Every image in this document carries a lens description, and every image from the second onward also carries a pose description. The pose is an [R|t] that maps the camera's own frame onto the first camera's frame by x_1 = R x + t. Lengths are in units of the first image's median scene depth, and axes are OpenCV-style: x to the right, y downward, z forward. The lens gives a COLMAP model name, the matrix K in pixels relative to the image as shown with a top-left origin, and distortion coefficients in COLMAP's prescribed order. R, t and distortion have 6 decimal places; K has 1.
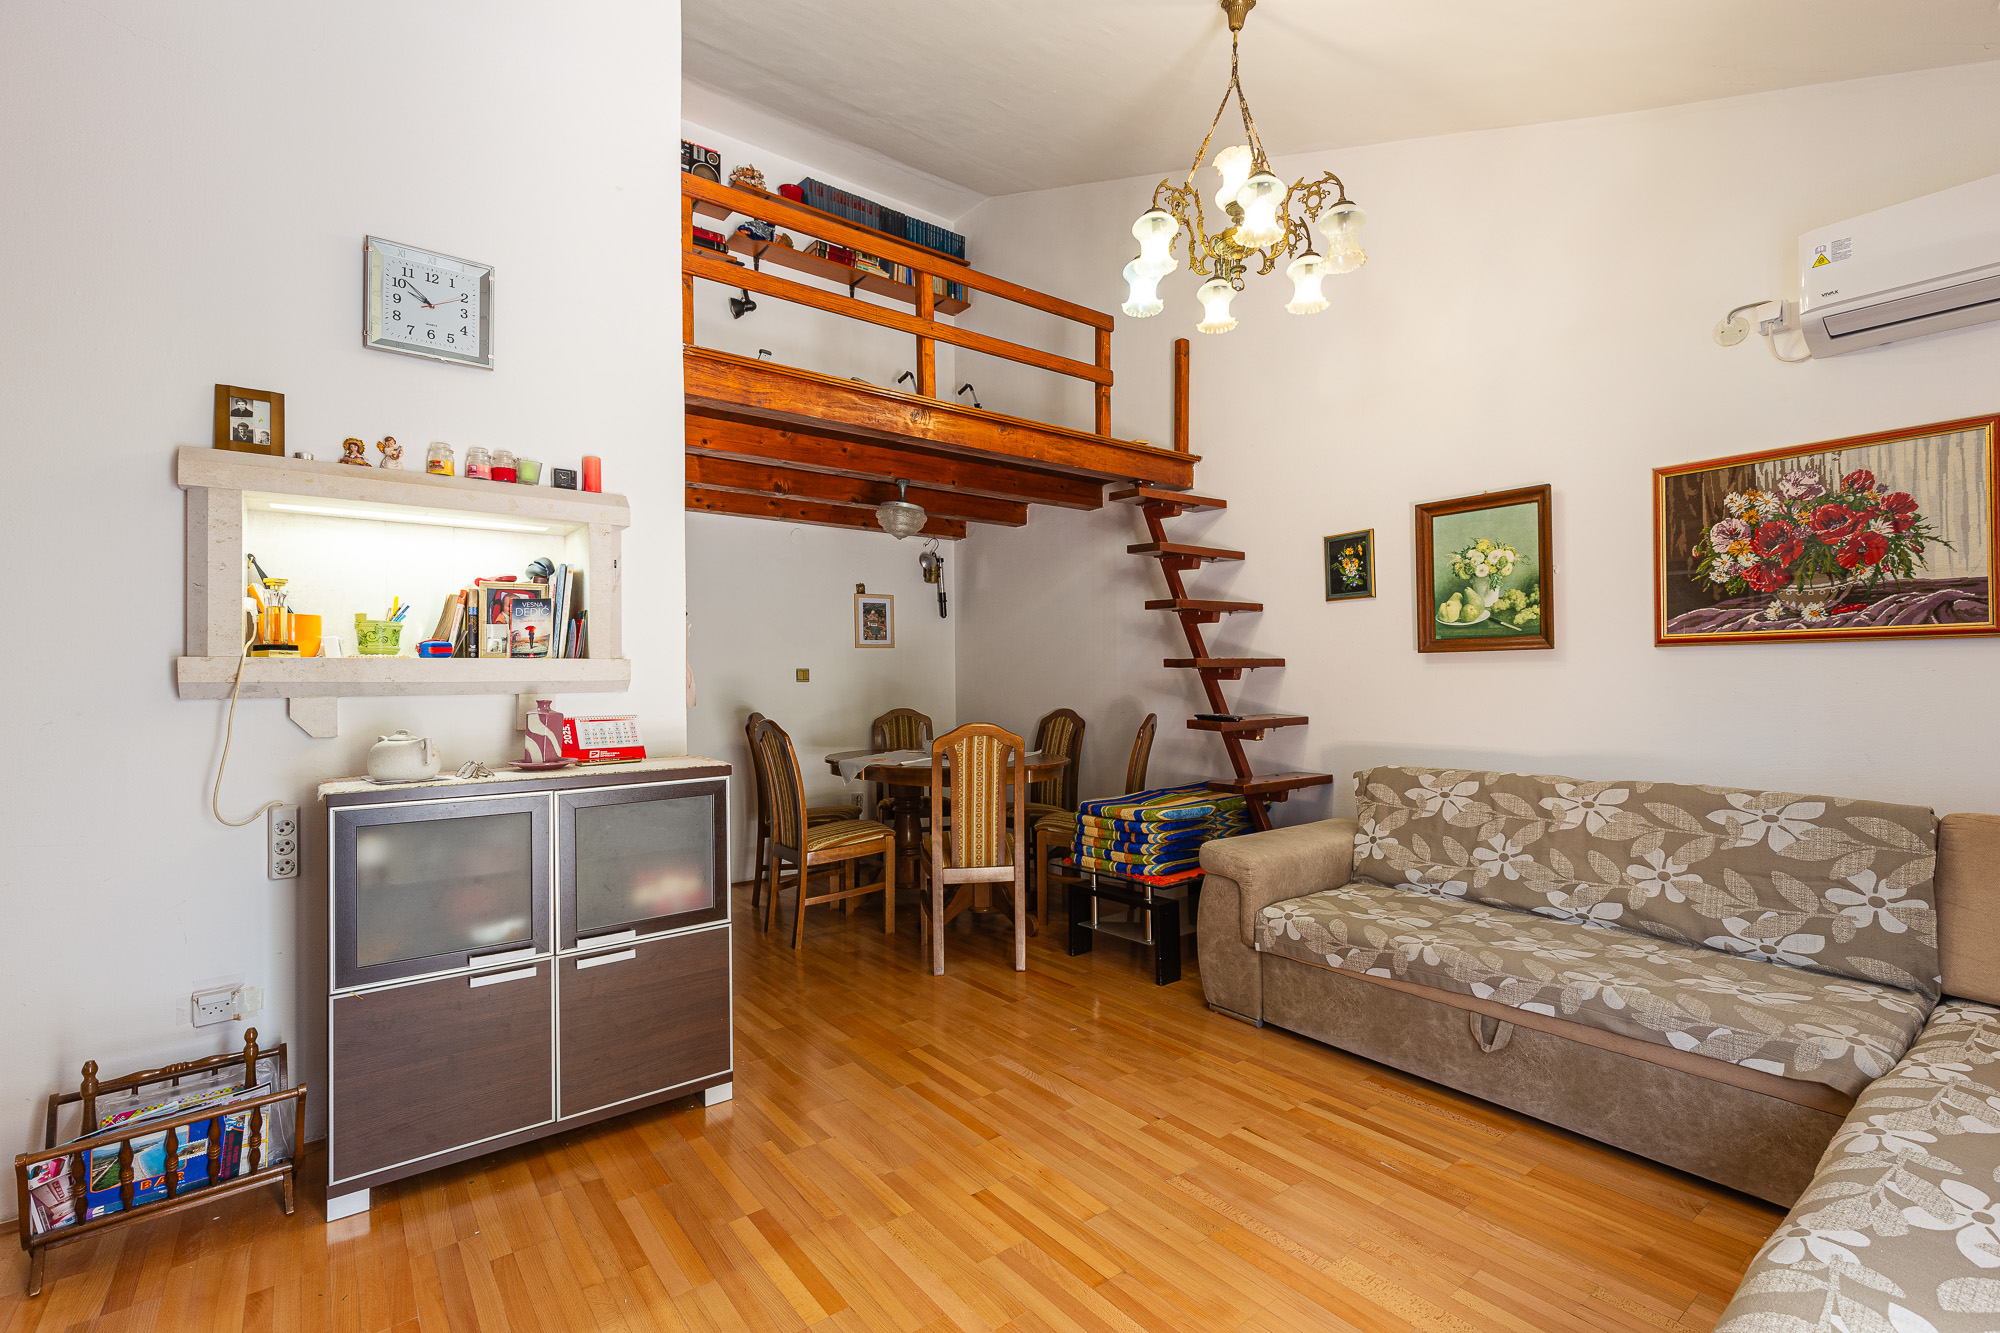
lens RADIAL K [[917.1, 0, 996.4], [0, 917.1, 661.8], [0, 0, 1]] dist [-0.000684, -0.000036]
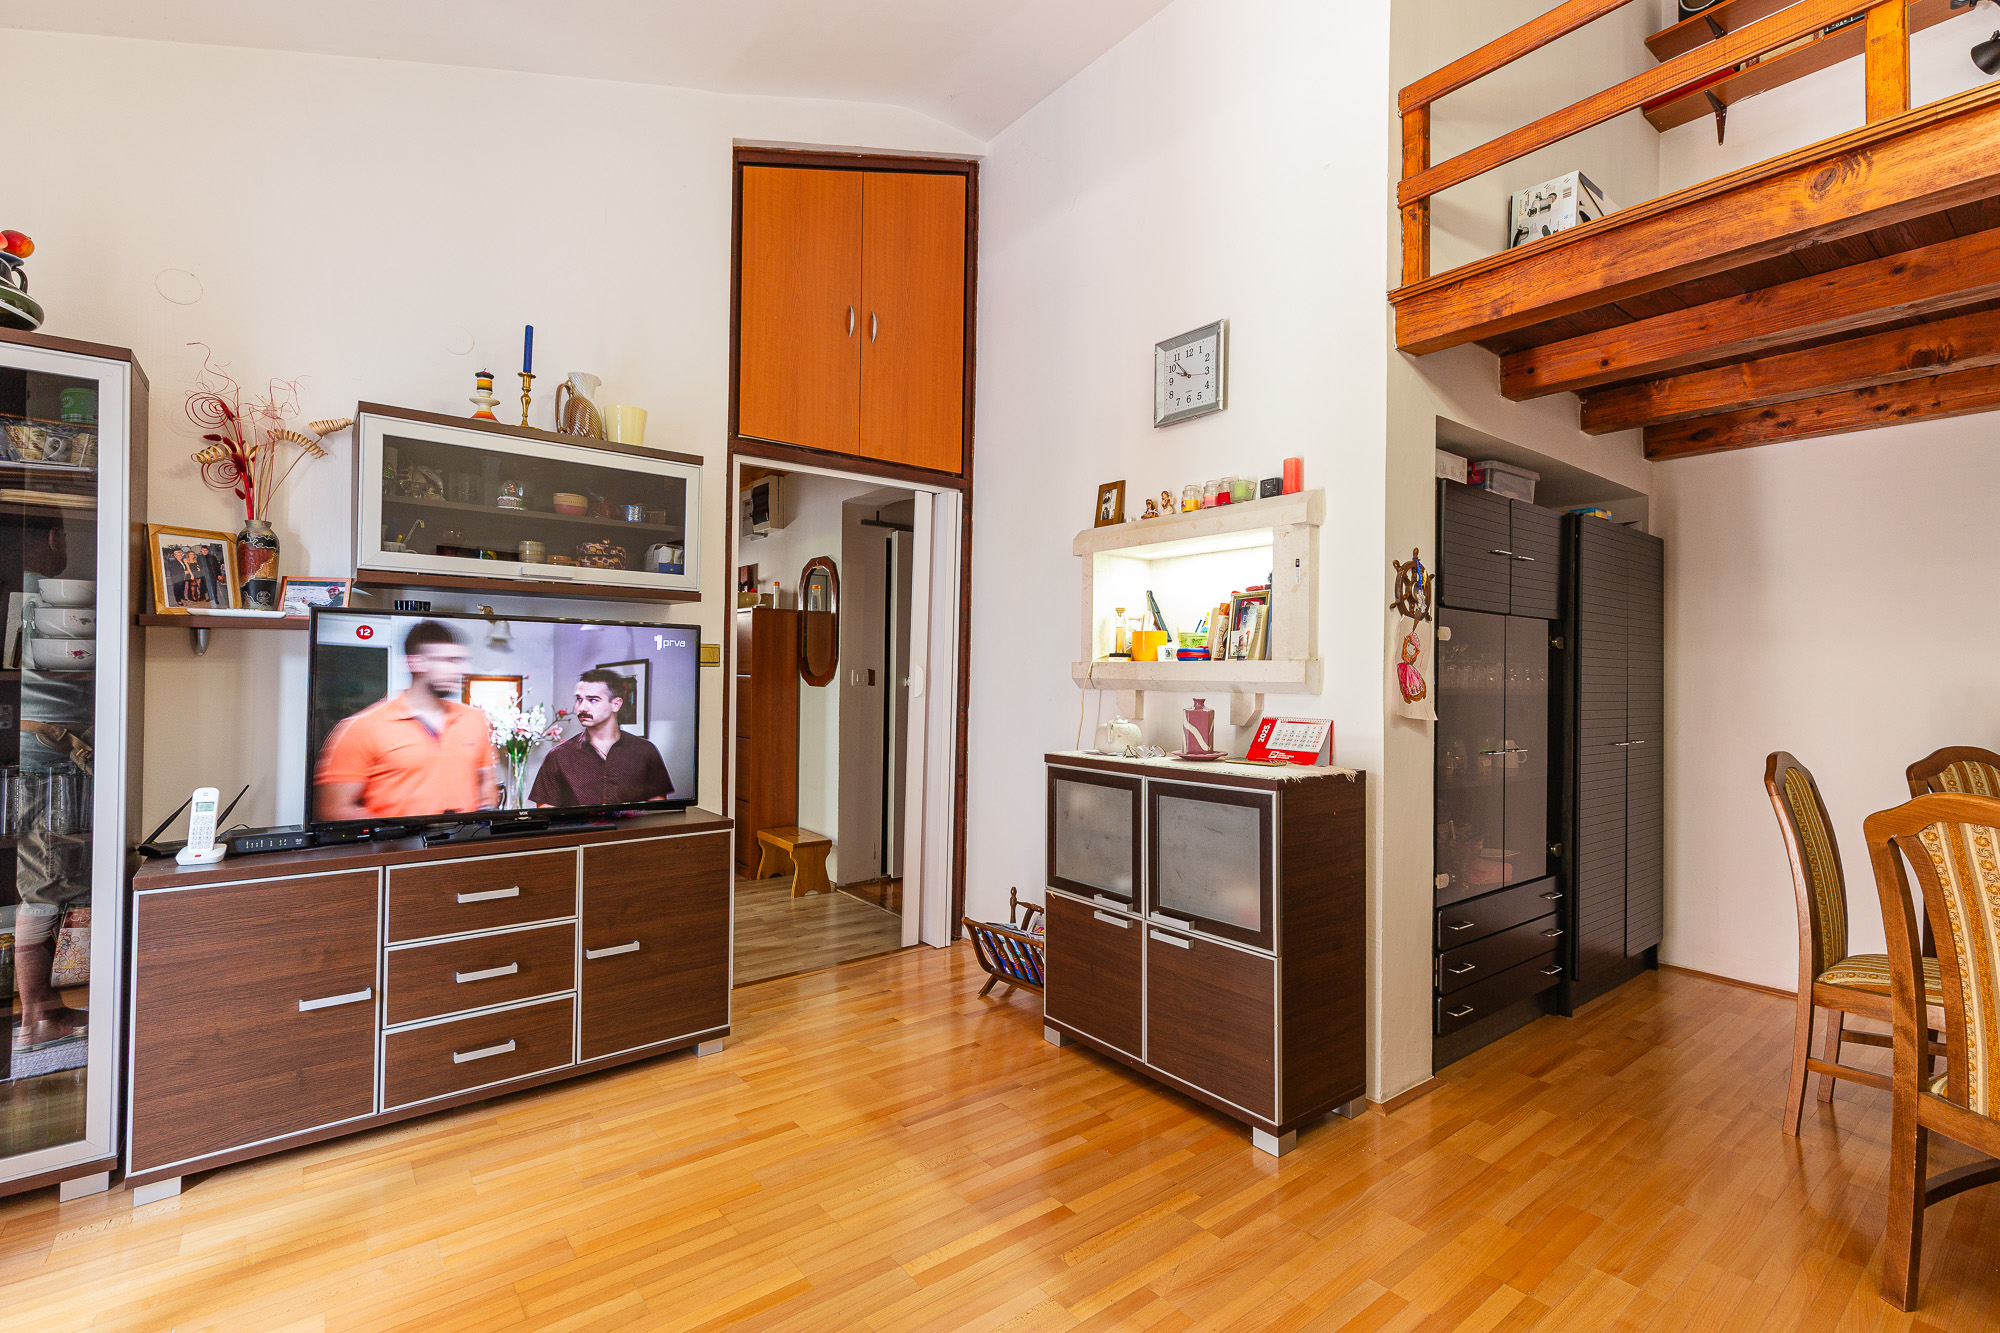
lens RADIAL K [[888.8, 0, 1010.4], [0, 888.8, 665.7], [0, 0, 1]] dist [0.000013, 0.000402]
pose [[-0.001171, -0.002611, -0.999996, 0.535565], [0.006036, 0.999978, -0.002618, 0.003461], [0.999981, -0.006039, -0.001155, 0.702227]]
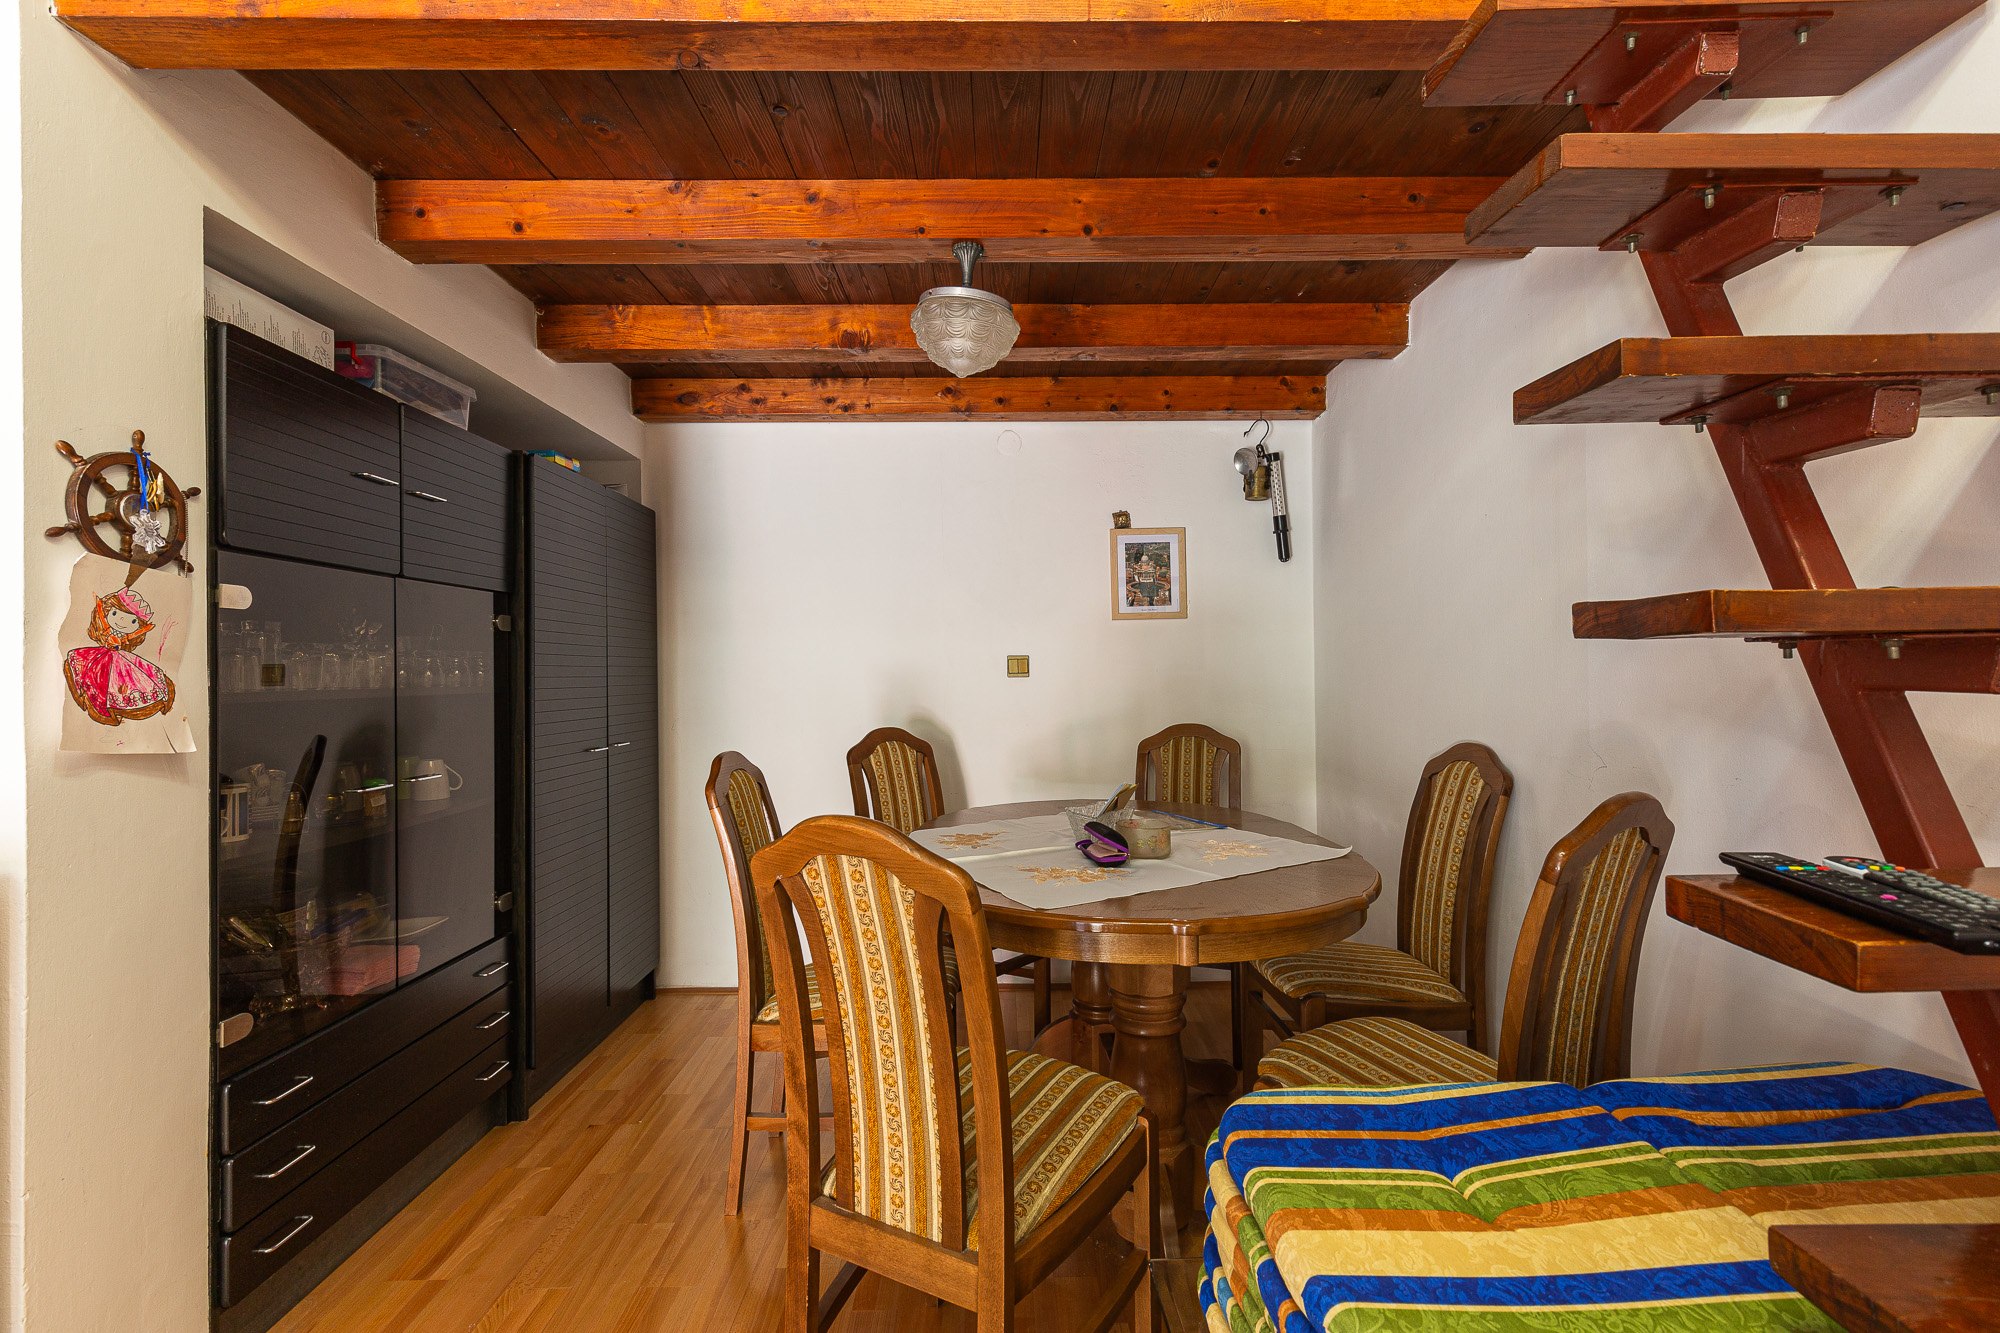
lens RADIAL K [[878.3, 0, 1000.0], [0, 878.3, 666.5], [0, 0, 1]] dist [0.000053, 0.000010]
pose [[0.790330, -0.002177, -0.612678, 0.286158], [0.014998, 0.999763, 0.015794, 0.010464], [0.612498, -0.021671, 0.790175, 1.024967]]
